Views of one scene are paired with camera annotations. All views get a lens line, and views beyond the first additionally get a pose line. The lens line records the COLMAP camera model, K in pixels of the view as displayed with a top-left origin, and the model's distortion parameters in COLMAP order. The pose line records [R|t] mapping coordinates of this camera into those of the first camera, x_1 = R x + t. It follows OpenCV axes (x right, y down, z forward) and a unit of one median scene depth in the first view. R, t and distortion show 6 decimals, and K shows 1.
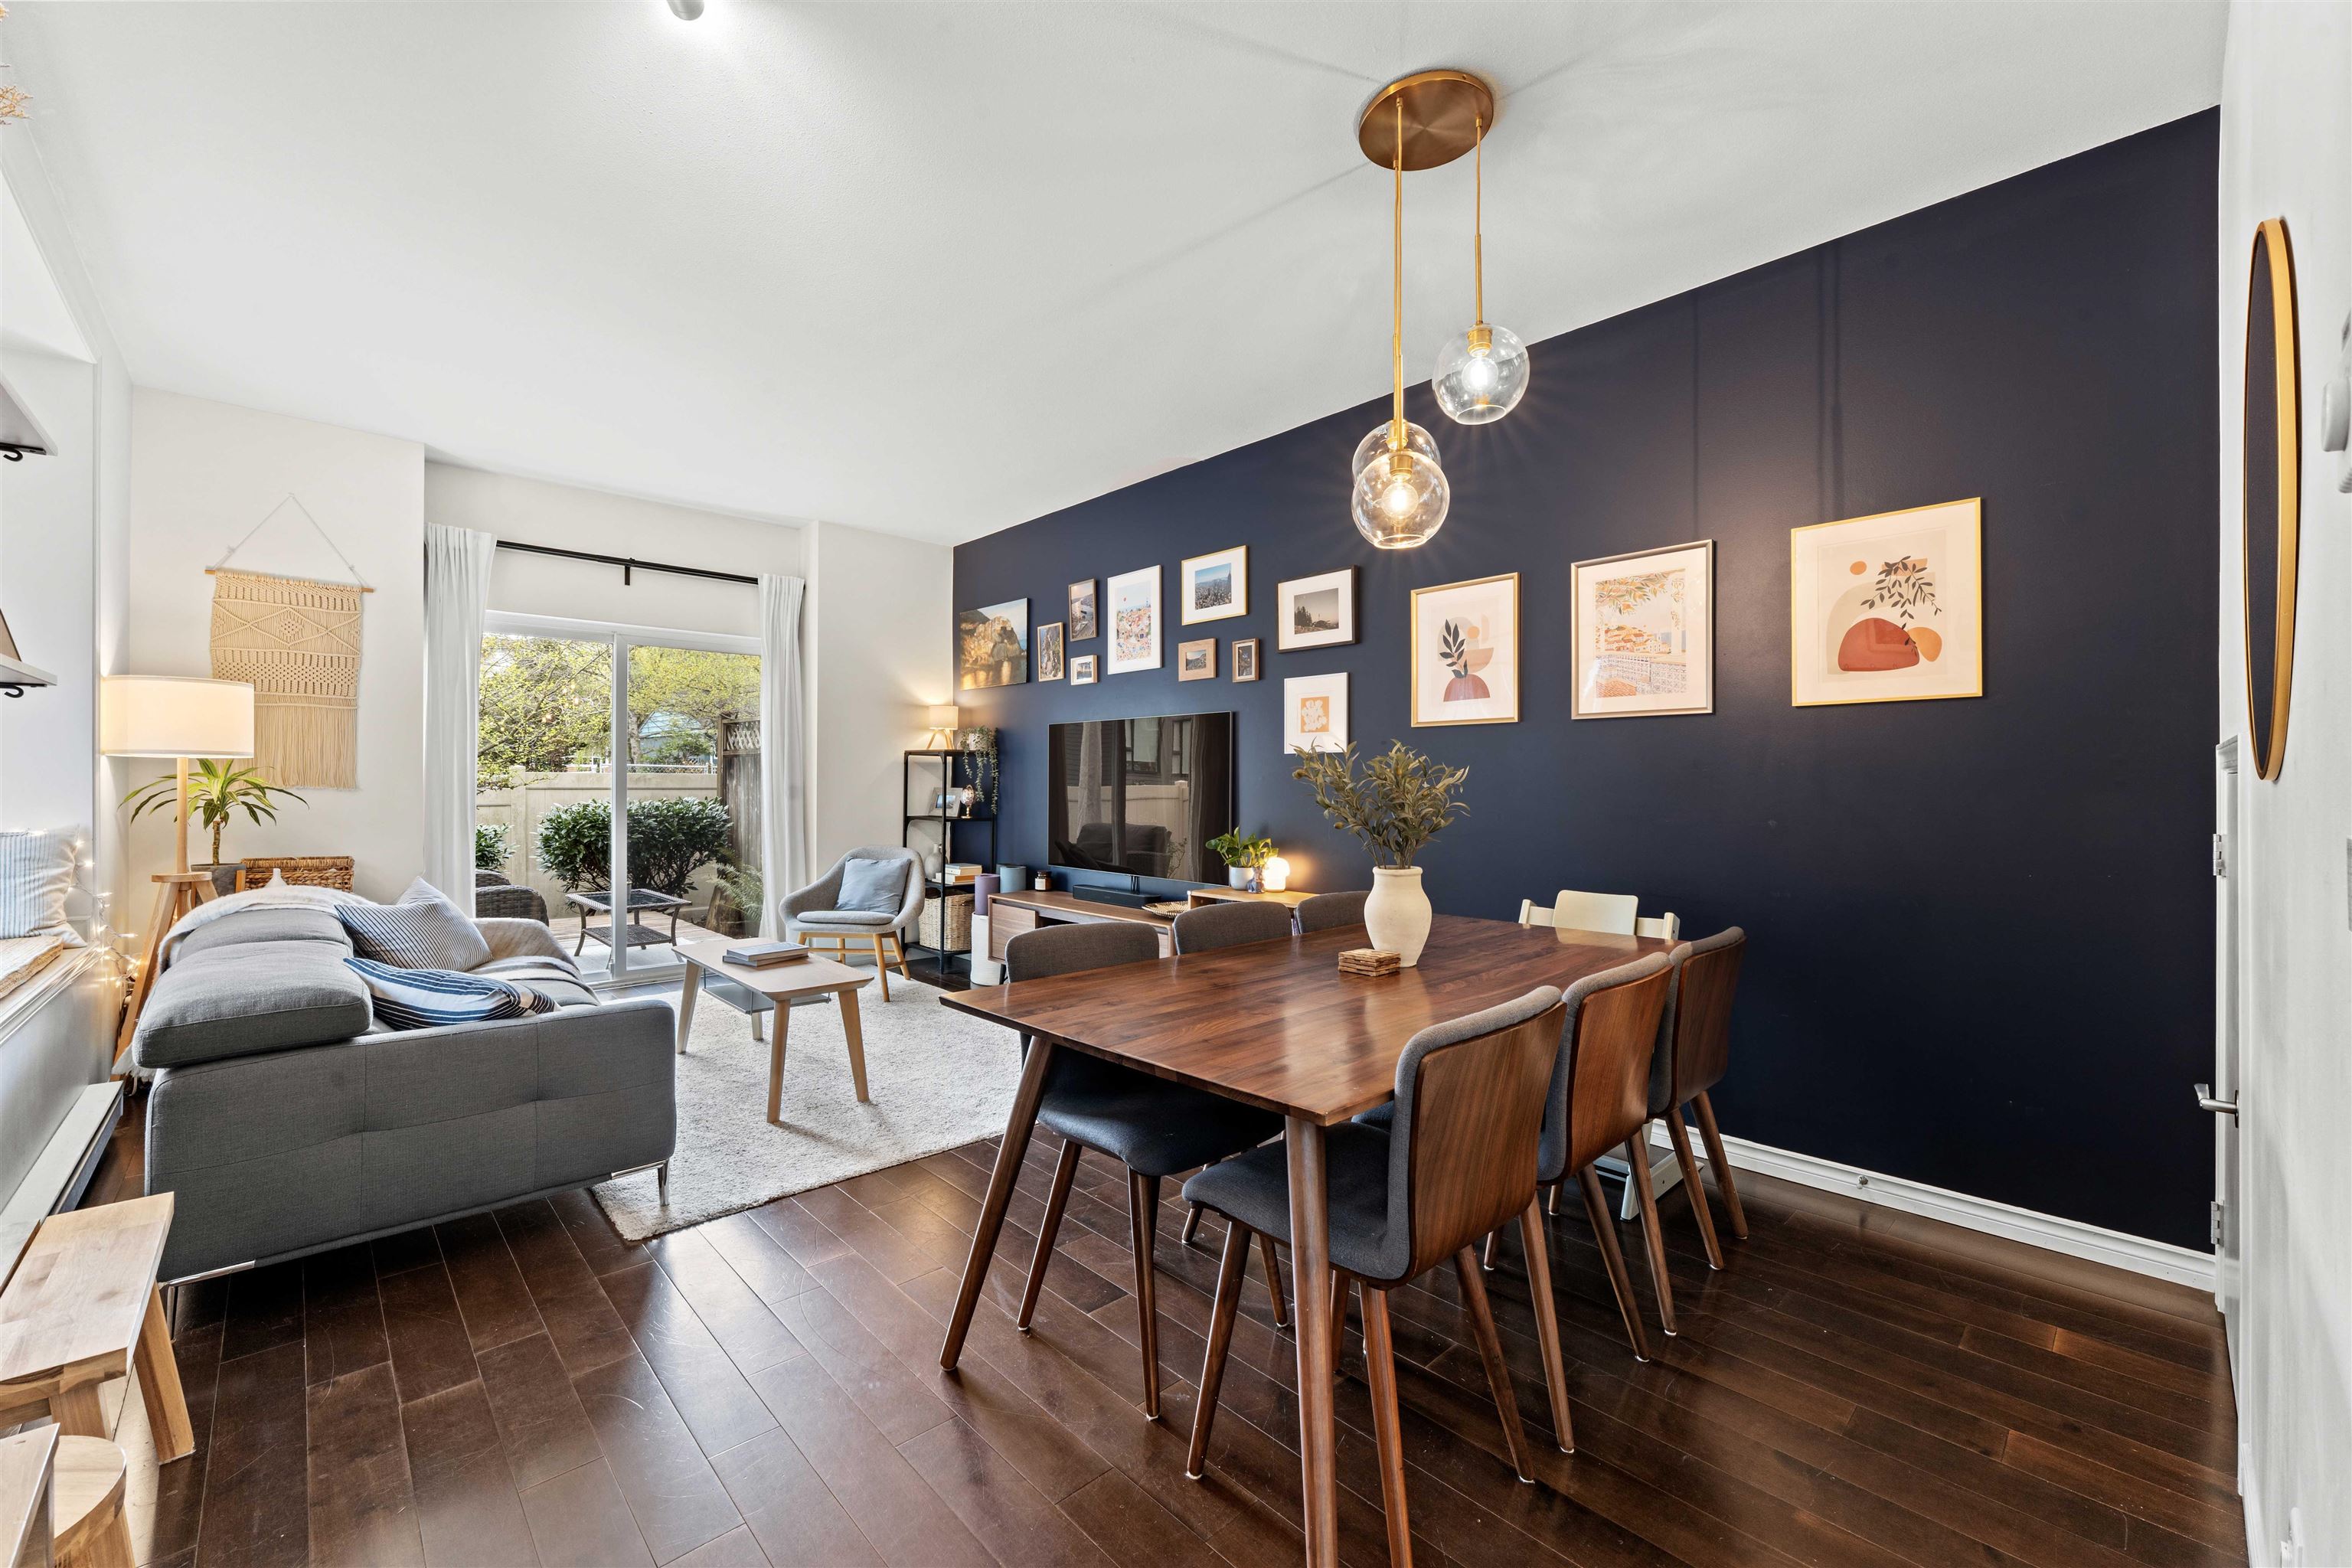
lens RADIAL K [[935.8, 0, 1163.1], [0, 935.8, 778.9], [0, 0, 1]] dist [-0.000076, -0.000177]
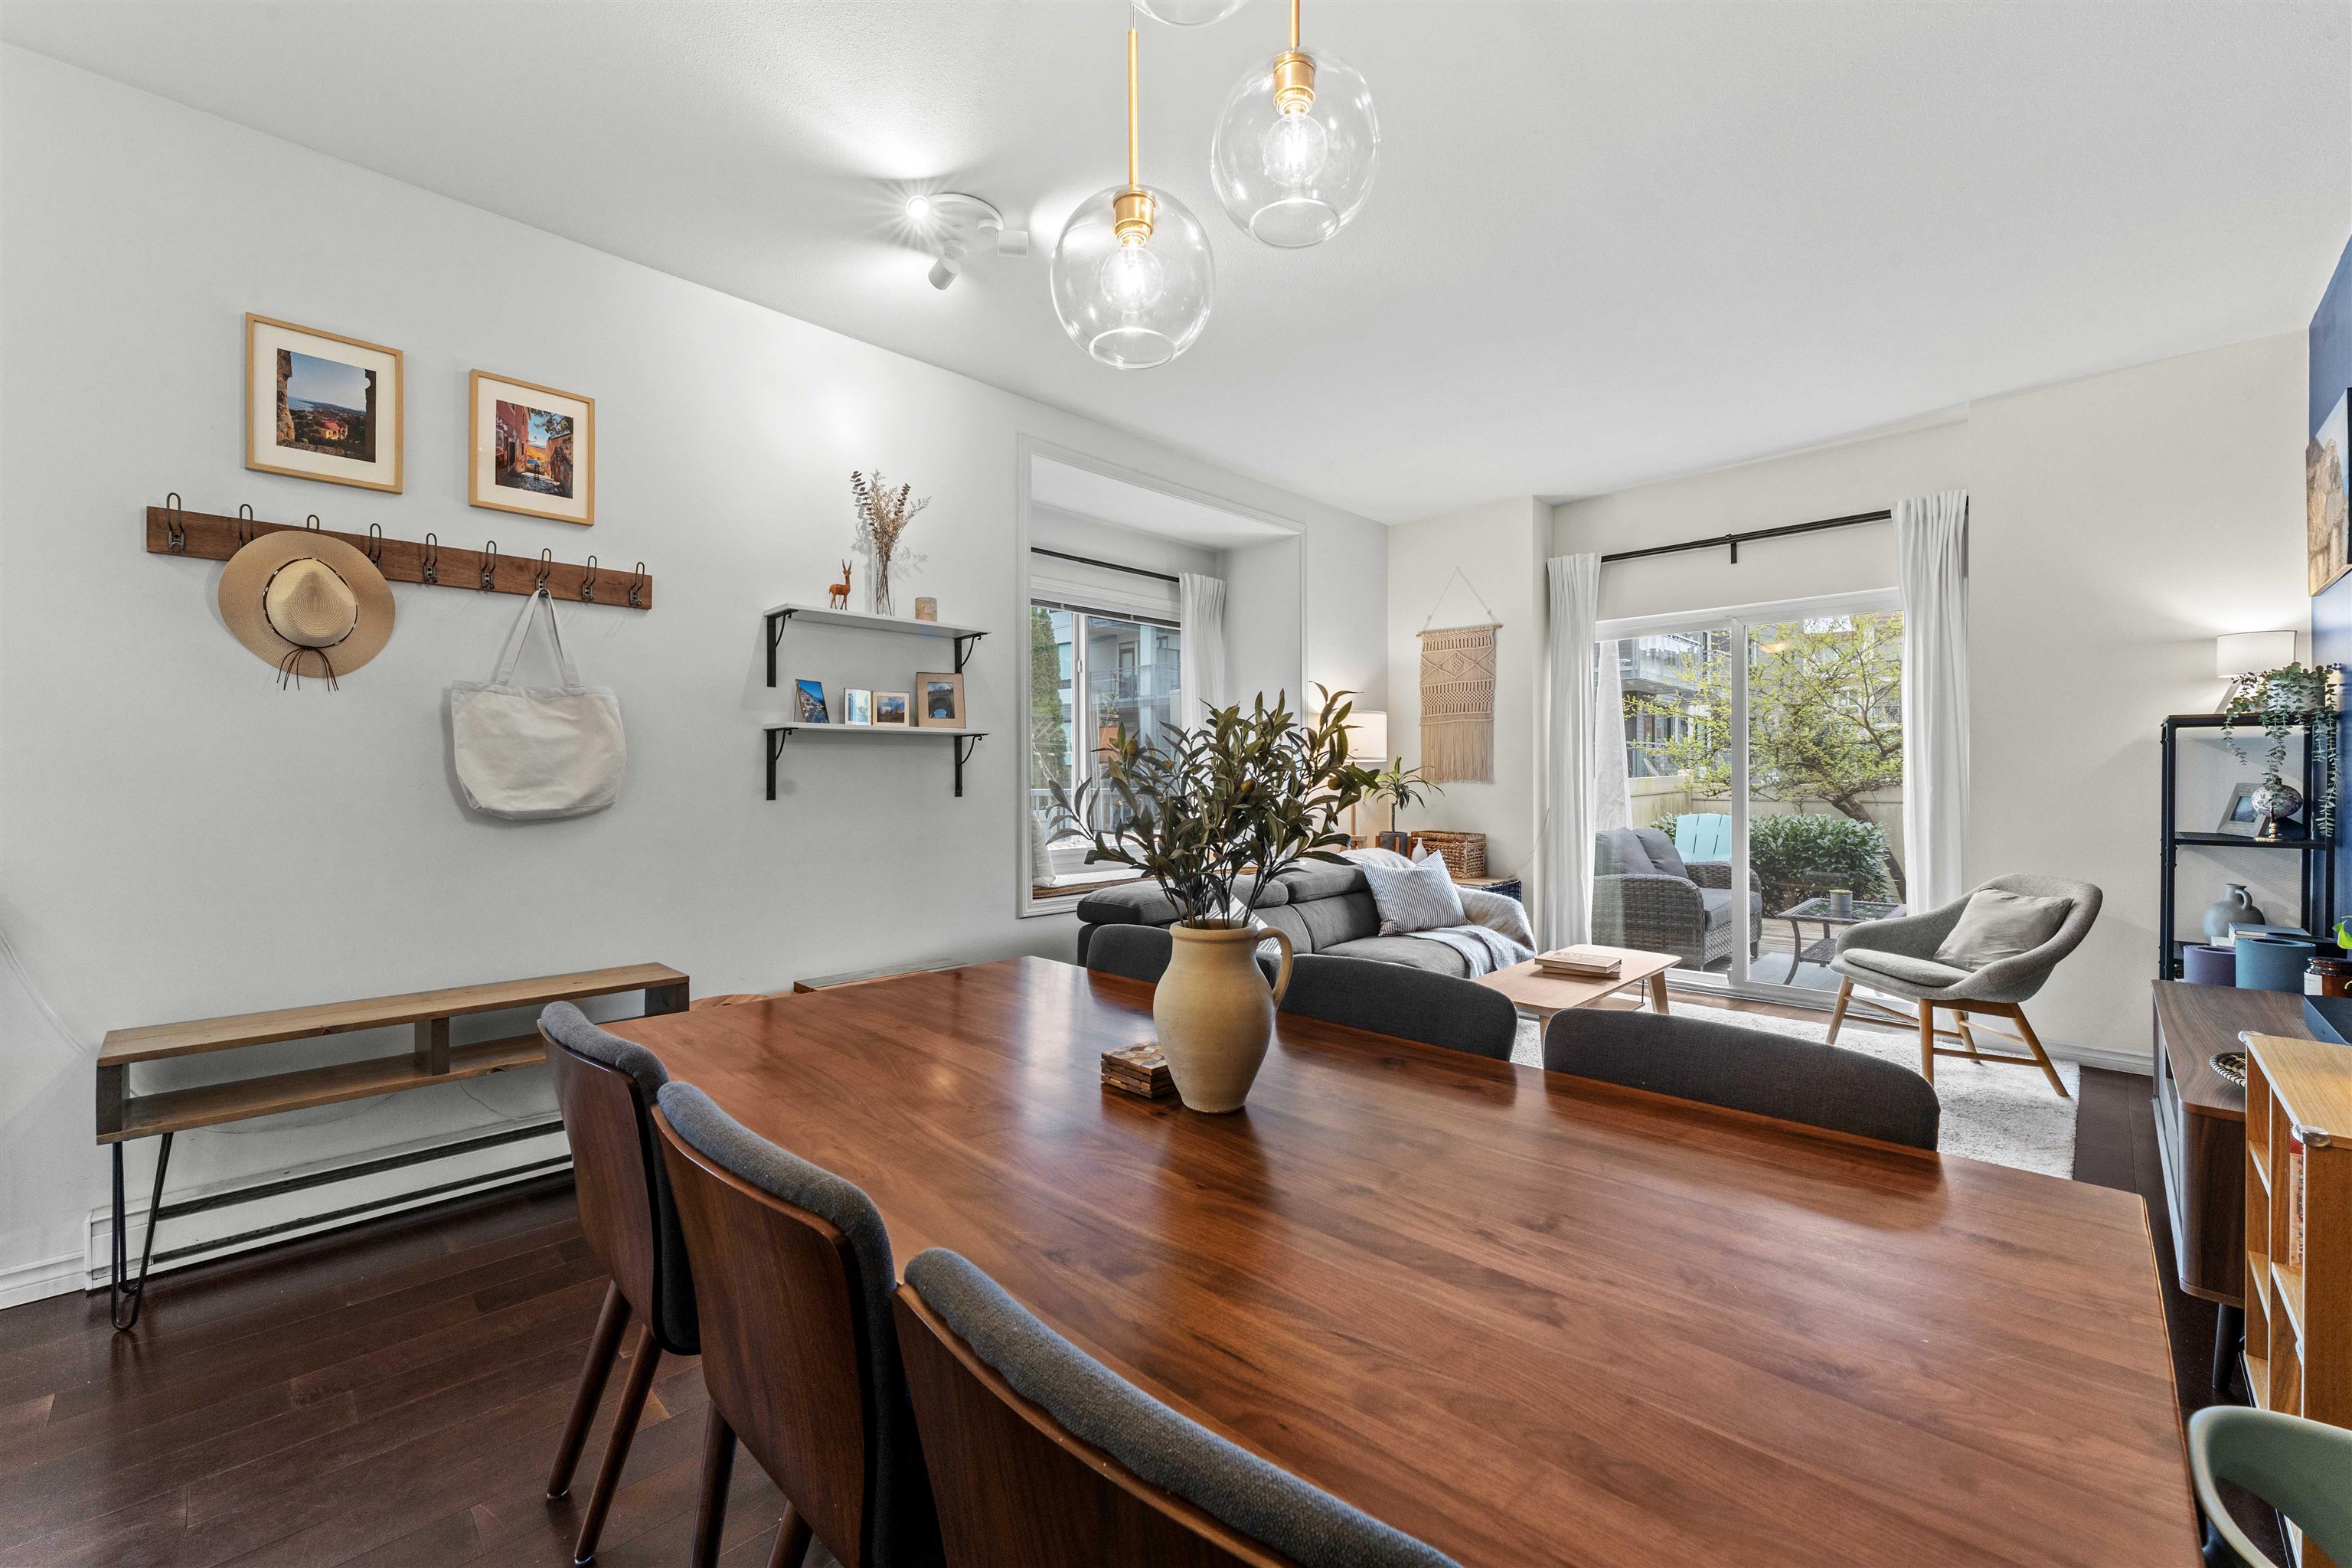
lens RADIAL K [[936.9, 0, 1163.2], [0, 936.9, 776.3], [0, 0, 1]] dist [-0.001721, -0.000302]
pose [[0.033527, -0.005140, -0.999425, 0.339707], [0.005278, 0.999974, -0.004966, 0.005129], [0.999424, -0.005108, 0.033554, 0.411286]]
